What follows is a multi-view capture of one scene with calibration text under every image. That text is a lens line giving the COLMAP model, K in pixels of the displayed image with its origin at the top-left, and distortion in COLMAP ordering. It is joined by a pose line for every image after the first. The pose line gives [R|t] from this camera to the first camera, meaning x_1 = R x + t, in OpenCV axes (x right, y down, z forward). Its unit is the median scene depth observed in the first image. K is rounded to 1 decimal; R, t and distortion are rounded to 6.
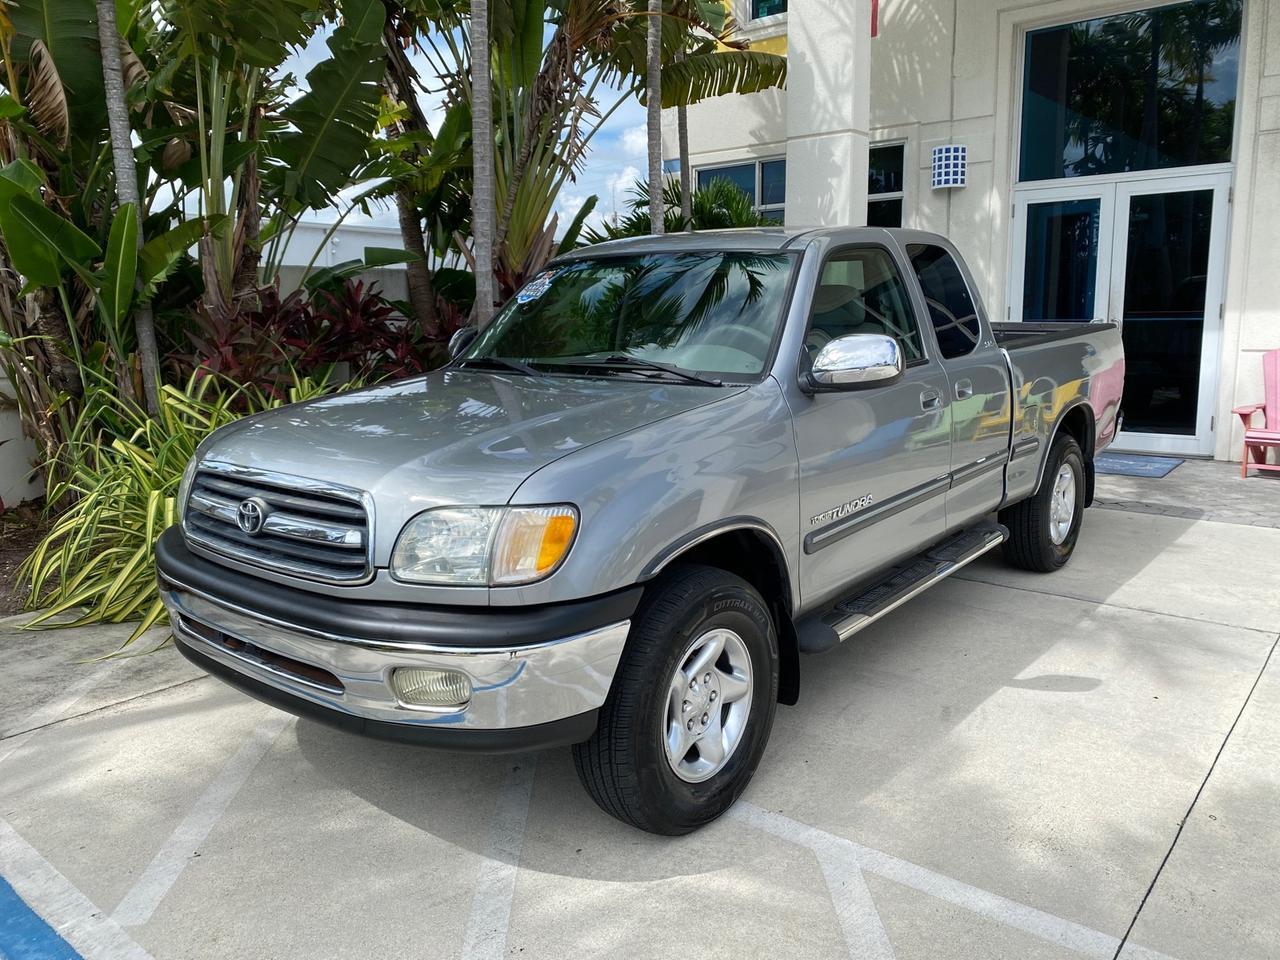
lens RADIAL K [[983.0, 0, 641.1], [0, 983.0, 475.0], [0, 0, 1]] dist [0.021823, -0.024272]
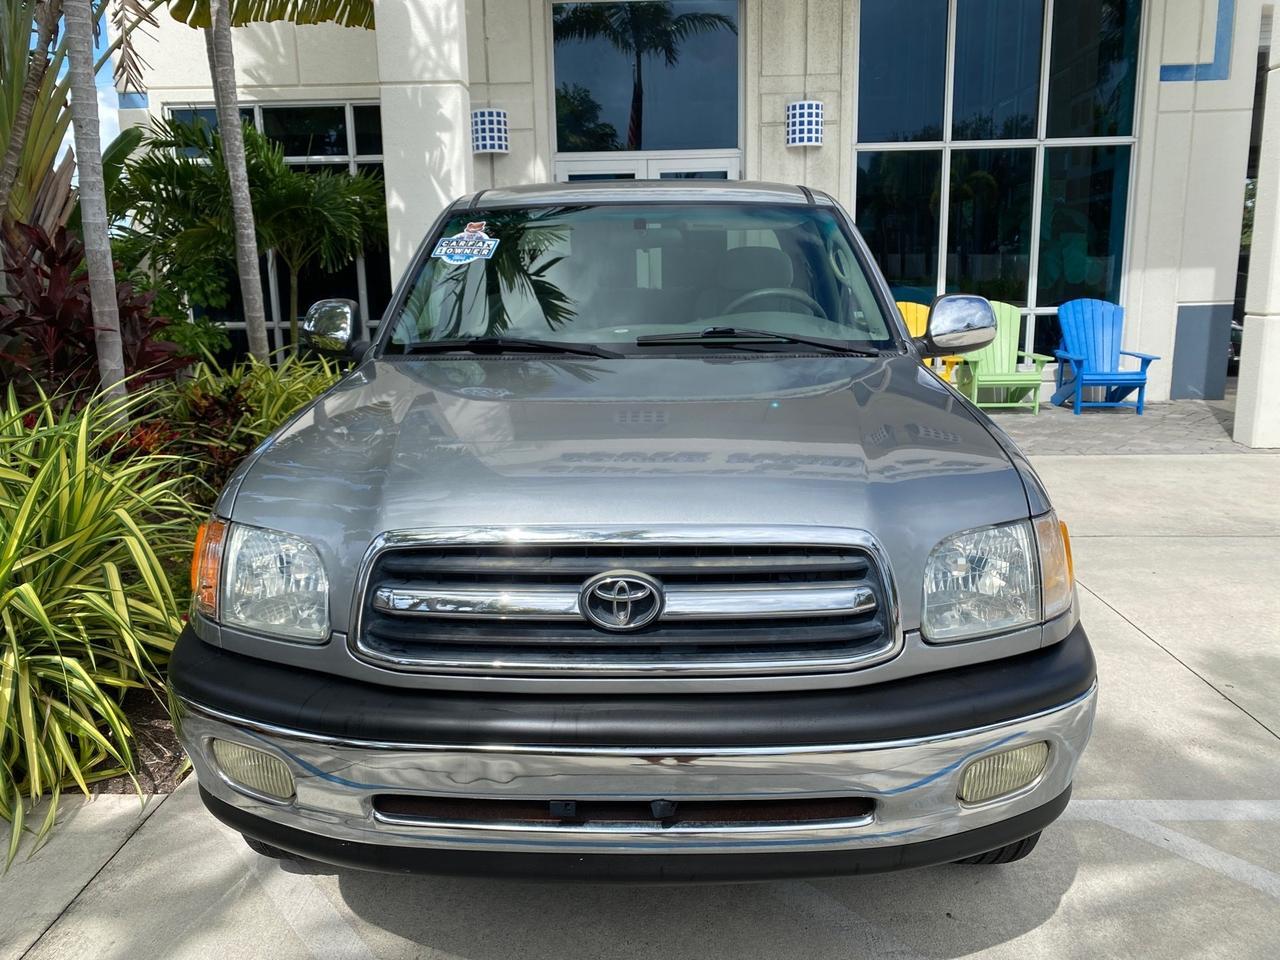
lens RADIAL K [[983.0, 0, 636.0], [0, 983.0, 479.8], [0, 0, 1]] dist [0.021823, -0.024272]
pose [[0.788428, -0.128347, 0.601588, -0.433417], [0.109381, 0.991656, 0.068216, -0.043282], [-0.605323, 0.012019, 0.795889, 0.288053]]
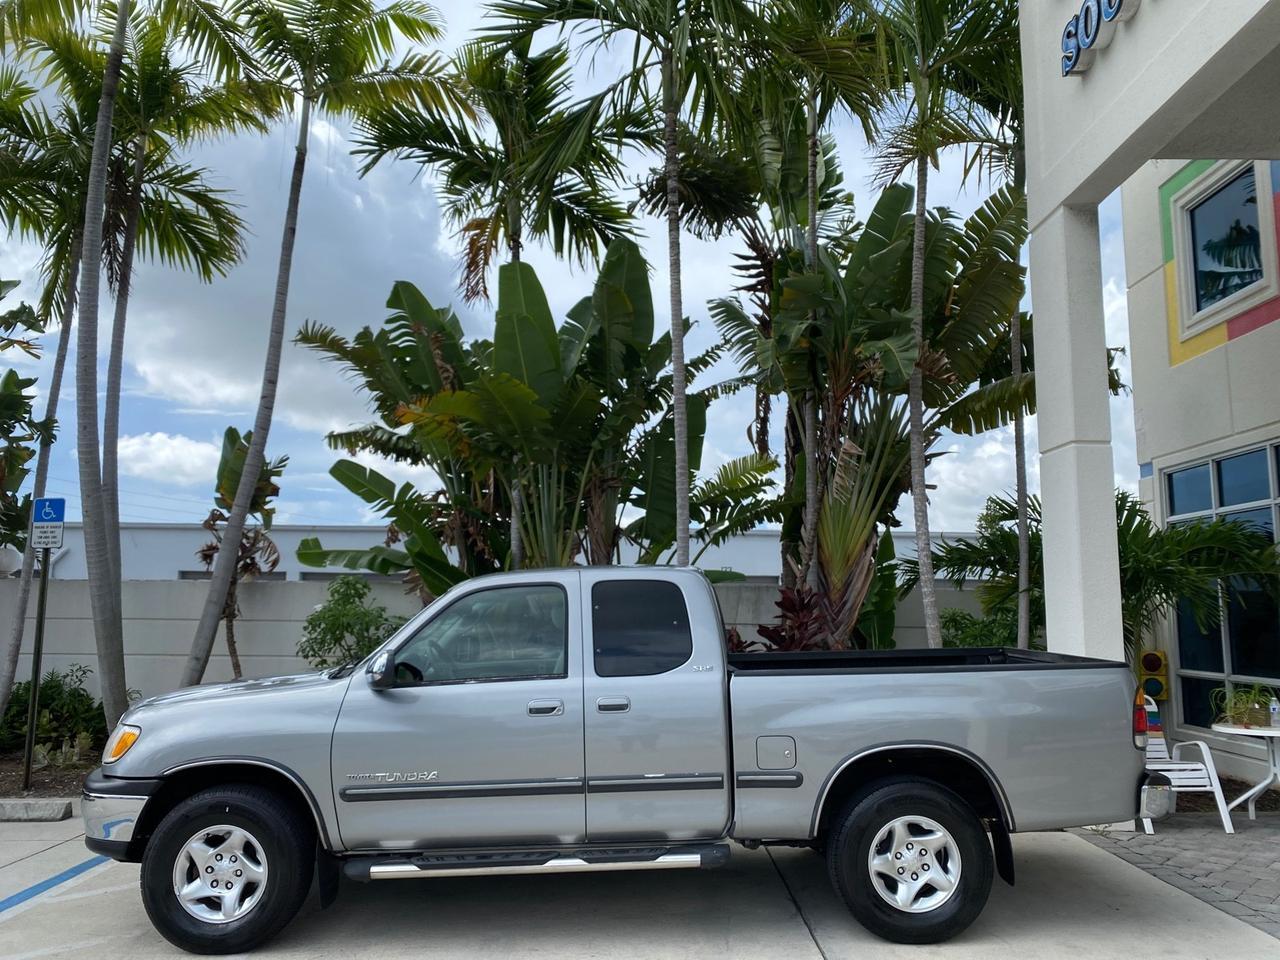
lens RADIAL K [[983.0, 0, 642.3], [0, 983.0, 482.7], [0, 0, 1]] dist [0.021823, -0.024272]
pose [[0.642642, -0.081164, -0.761856, 1.104766], [-0.142561, 0.964340, -0.222989, -0.076721], [0.752787, 0.251913, 0.608154, 0.223996]]
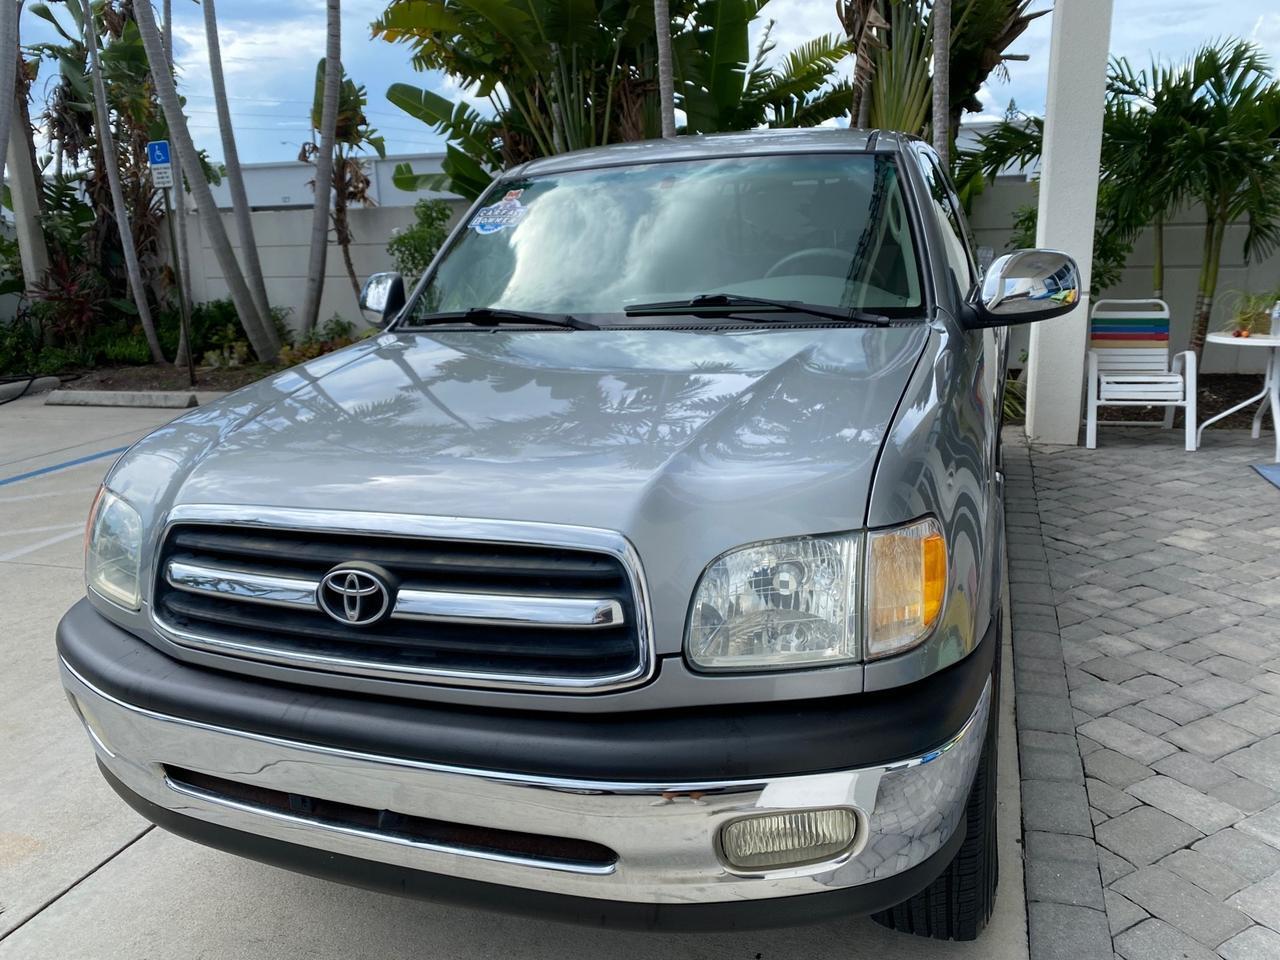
lens RADIAL K [[983.0, 0, 639.4], [0, 983.0, 467.7], [0, 0, 1]] dist [0.021823, -0.024272]
pose [[0.354622, 0.222334, -0.908191, 1.445263], [-0.130193, 0.973596, 0.187509, -0.155987], [0.925901, 0.051745, 0.374205, 0.735316]]
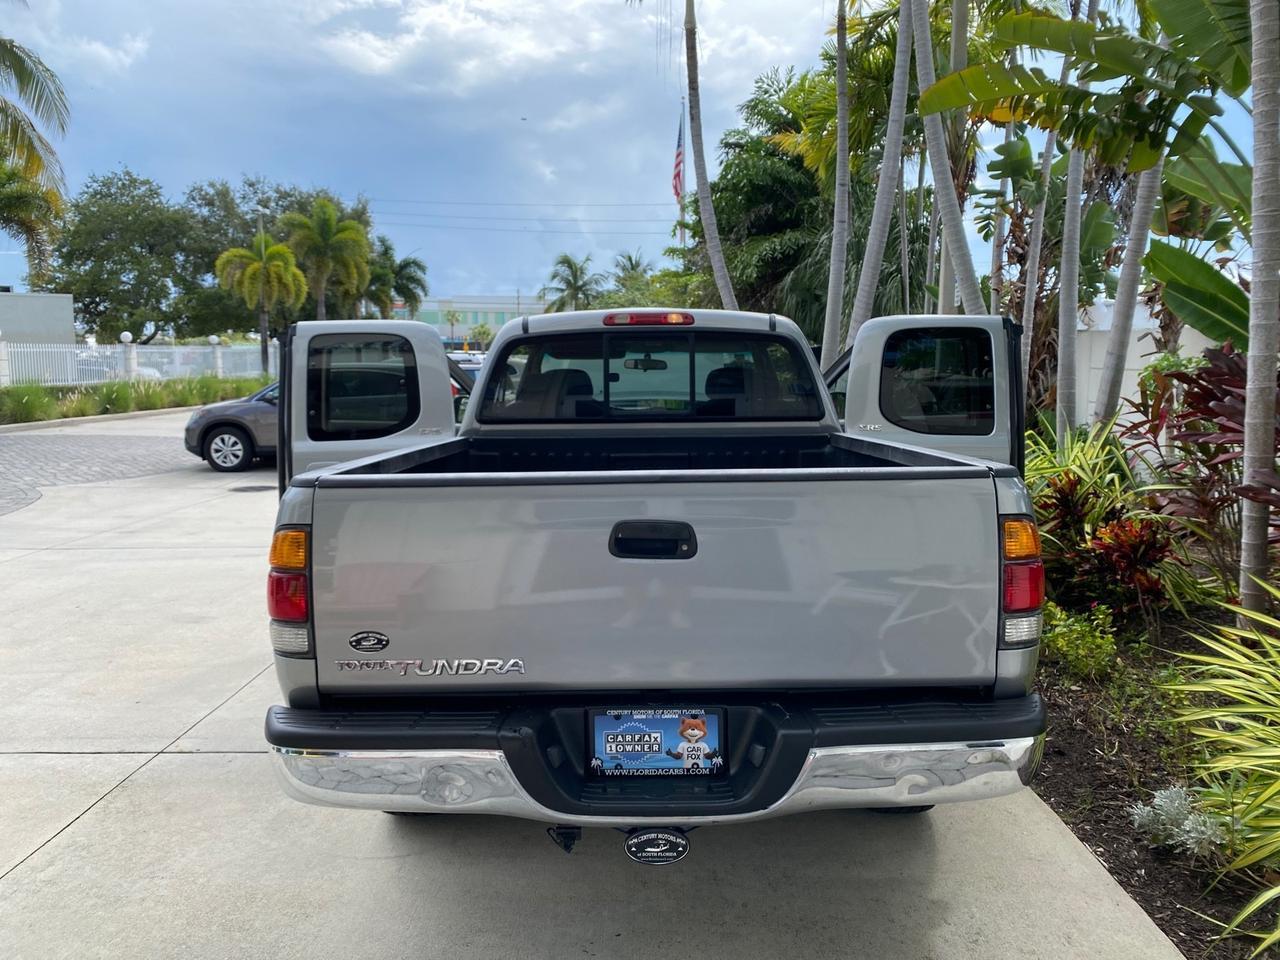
lens RADIAL K [[983.0, 0, 637.1], [0, 983.0, 484.8], [0, 0, 1]] dist [0.021823, -0.024272]
pose [[-0.774471, 0.097300, -0.625082, 0.796782], [-0.091436, 0.960508, 0.262800, -0.338892], [0.625967, 0.260686, -0.734989, 1.763096]]
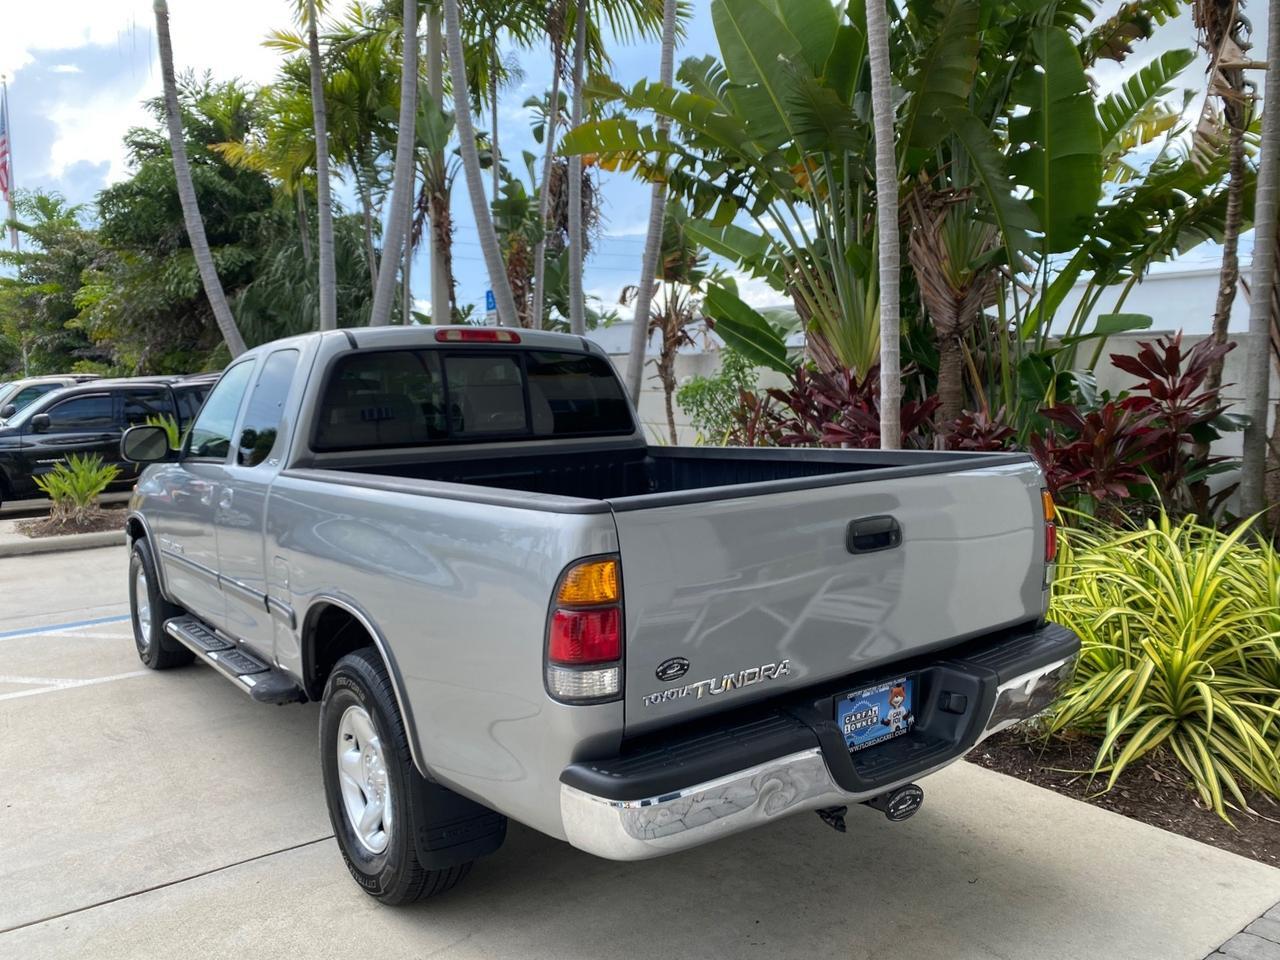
lens RADIAL K [[983.0, 0, 640.6], [0, 983.0, 481.9], [0, 0, 1]] dist [0.021823, -0.024272]
pose [[-0.236475, 0.115307, -0.964771, 1.037804], [-0.152563, 0.976211, 0.154069, -0.278652], [0.959585, 0.183622, -0.213257, 1.412130]]
